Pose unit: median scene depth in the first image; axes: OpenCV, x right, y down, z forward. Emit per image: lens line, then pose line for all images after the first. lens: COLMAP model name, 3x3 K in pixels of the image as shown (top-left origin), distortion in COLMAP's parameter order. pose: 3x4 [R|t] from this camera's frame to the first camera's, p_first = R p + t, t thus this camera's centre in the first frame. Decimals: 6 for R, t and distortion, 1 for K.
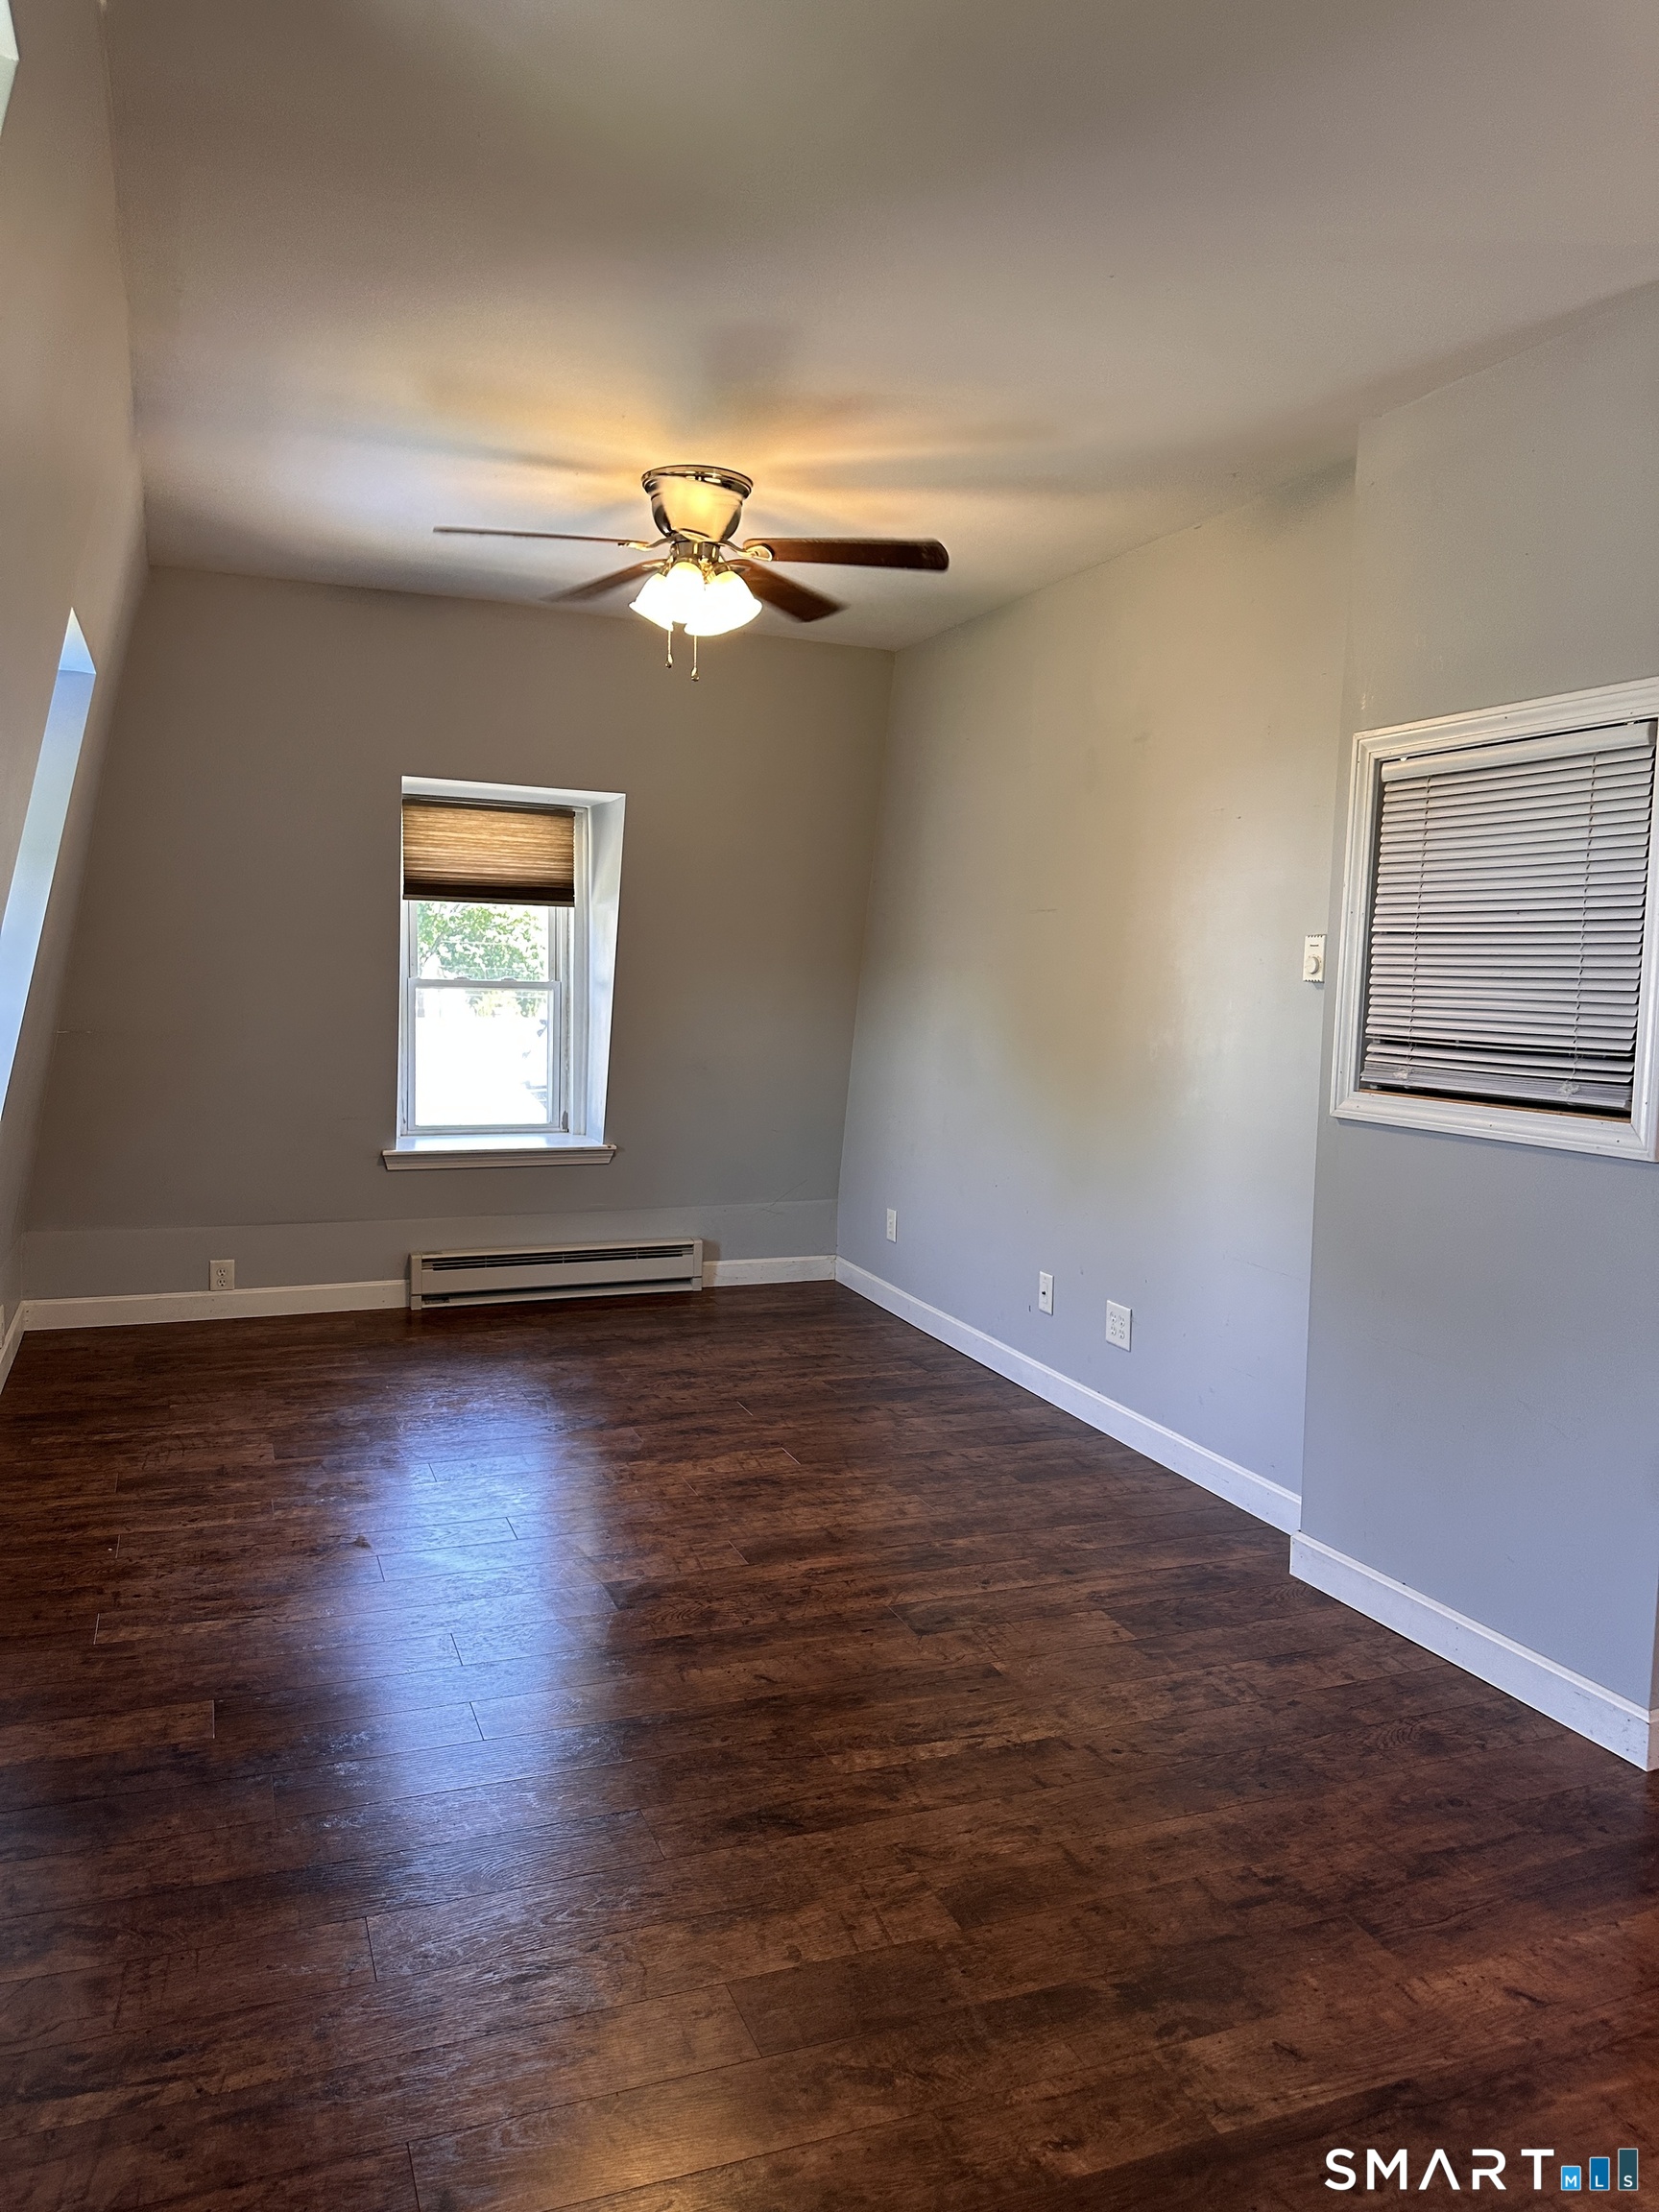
lens RADIAL K [[1573.4, 0, 779.4], [0, 1573.4, 1096.9], [0, 0, 1]] dist [0.055810, -0.073280]
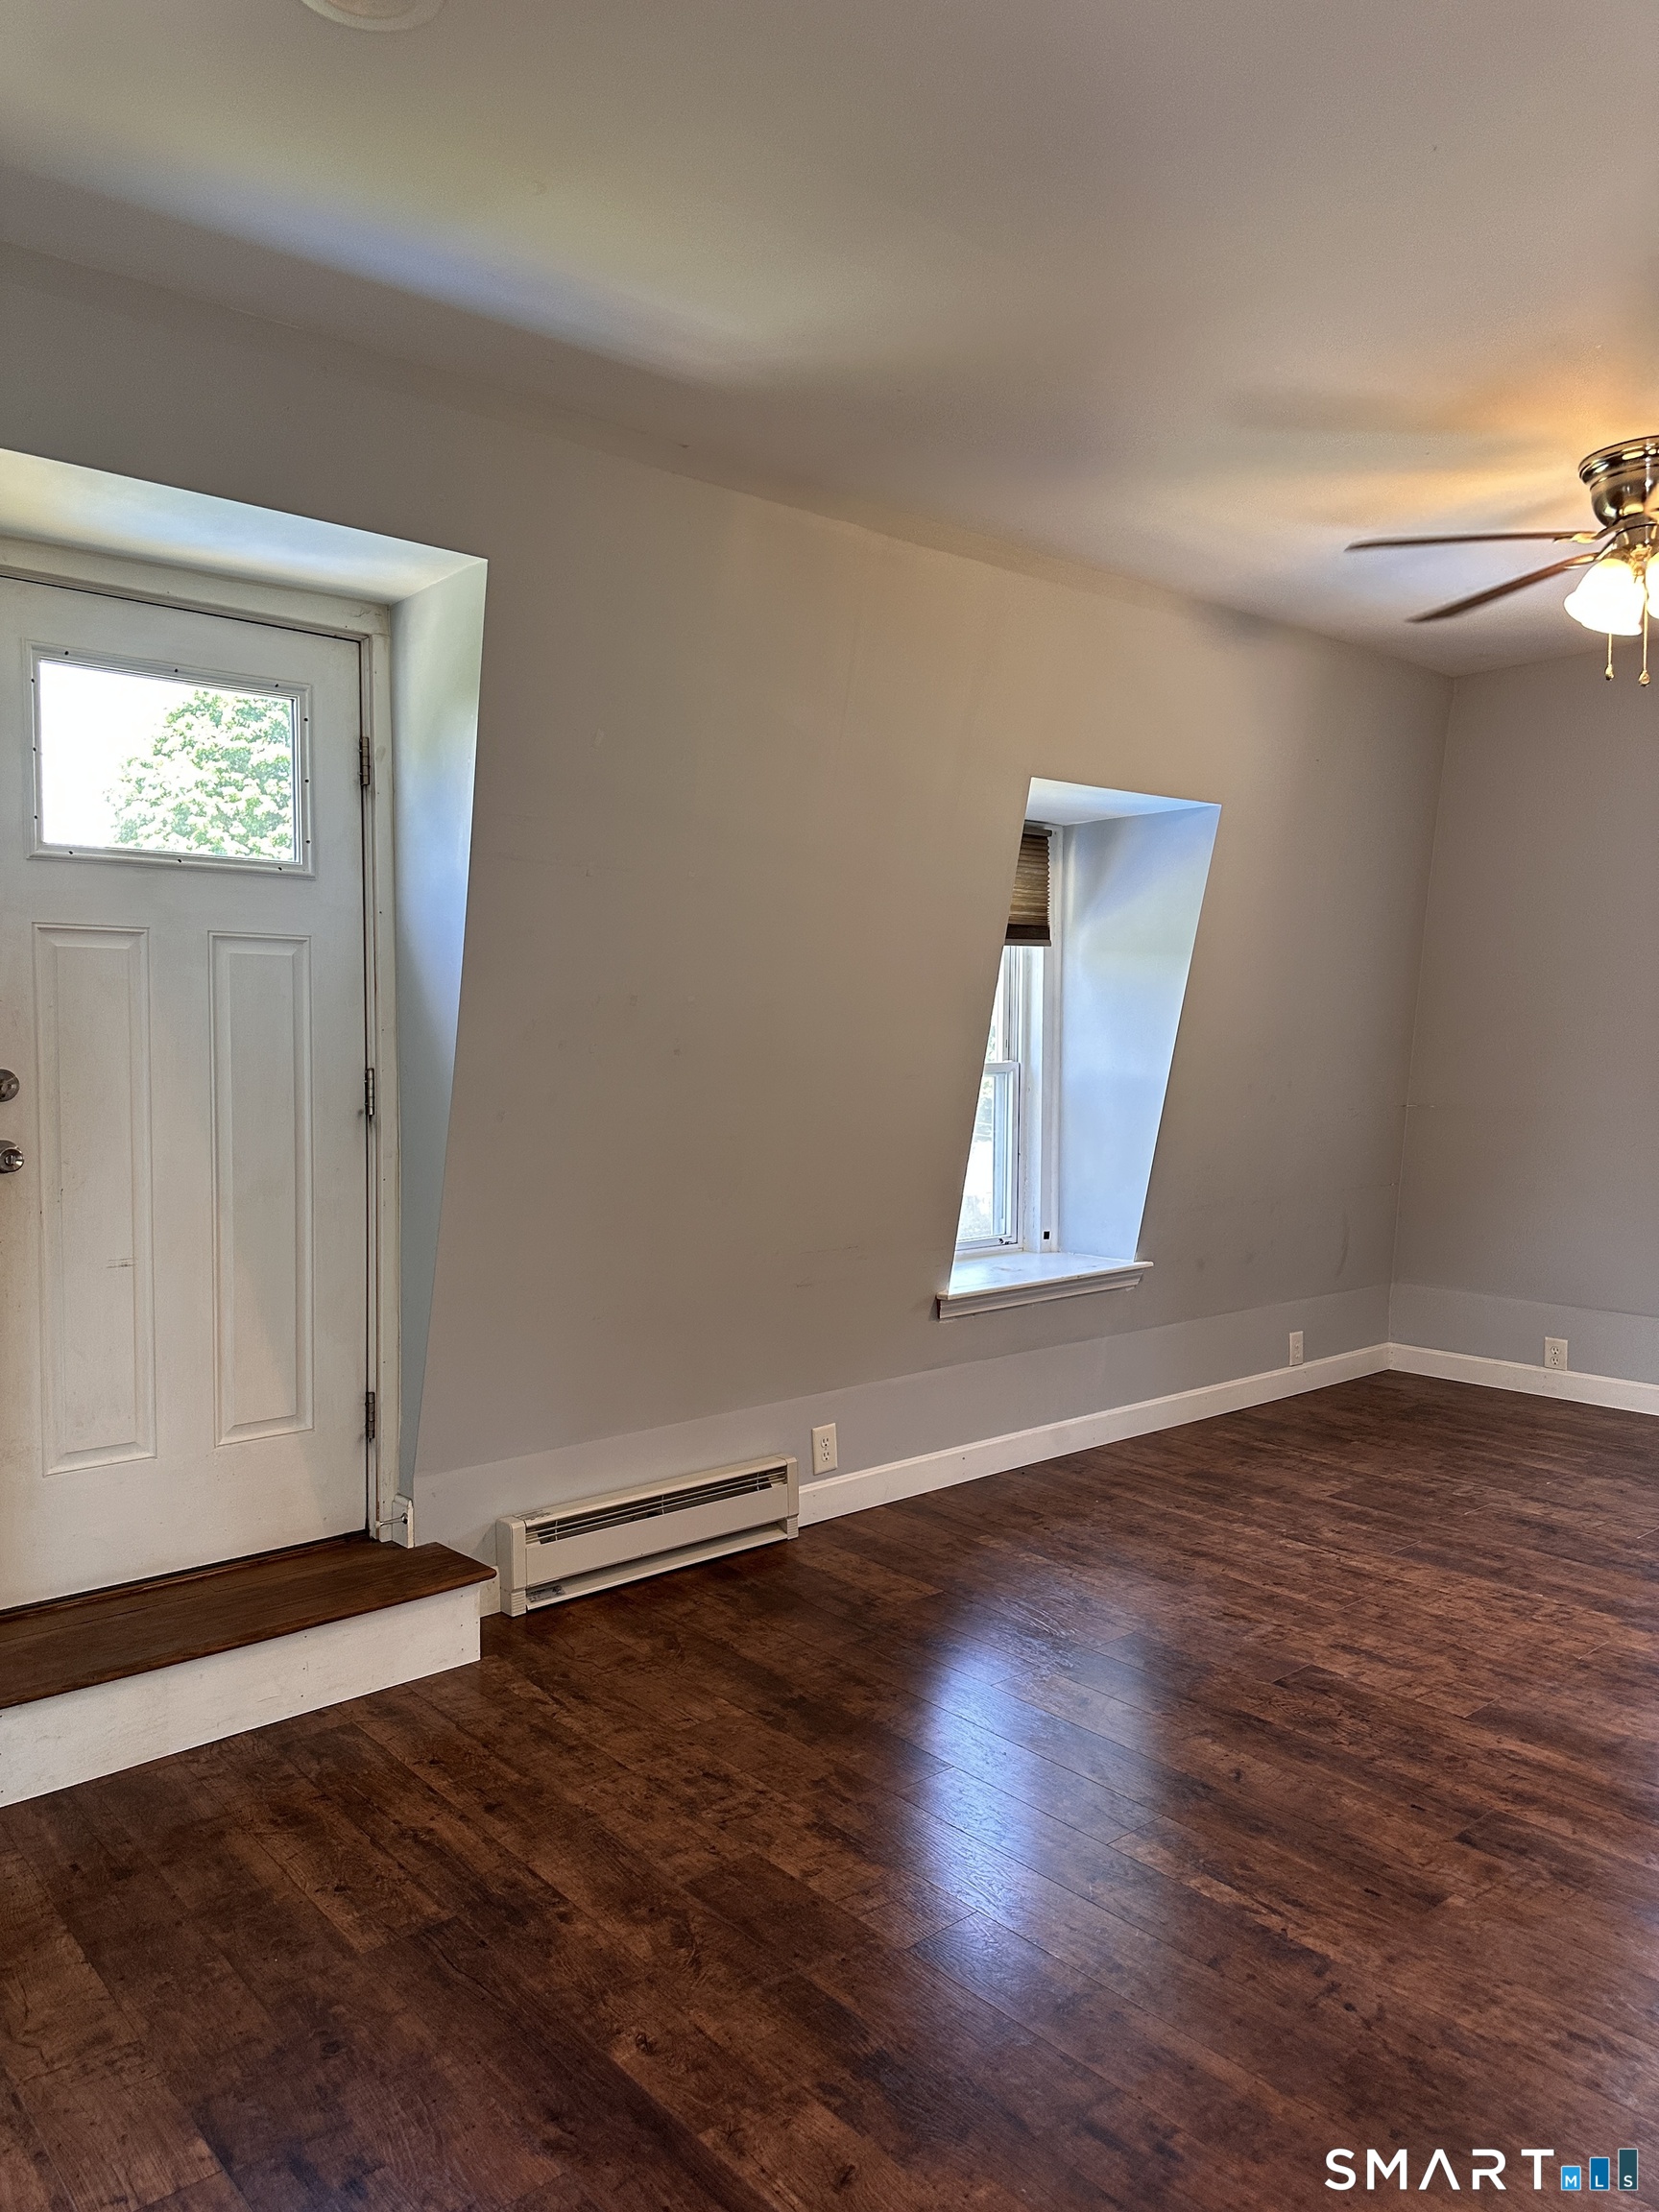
lens RADIAL K [[1573.4, 0, 837.8], [0, 1573.4, 1099.1], [0, 0, 1]] dist [0.055810, -0.073280]
pose [[0.333427, 0.017963, -0.942605, 0.663256], [-0.081147, 0.996655, -0.009711, 0.000666], [0.939277, 0.079728, 0.333769, 0.371059]]
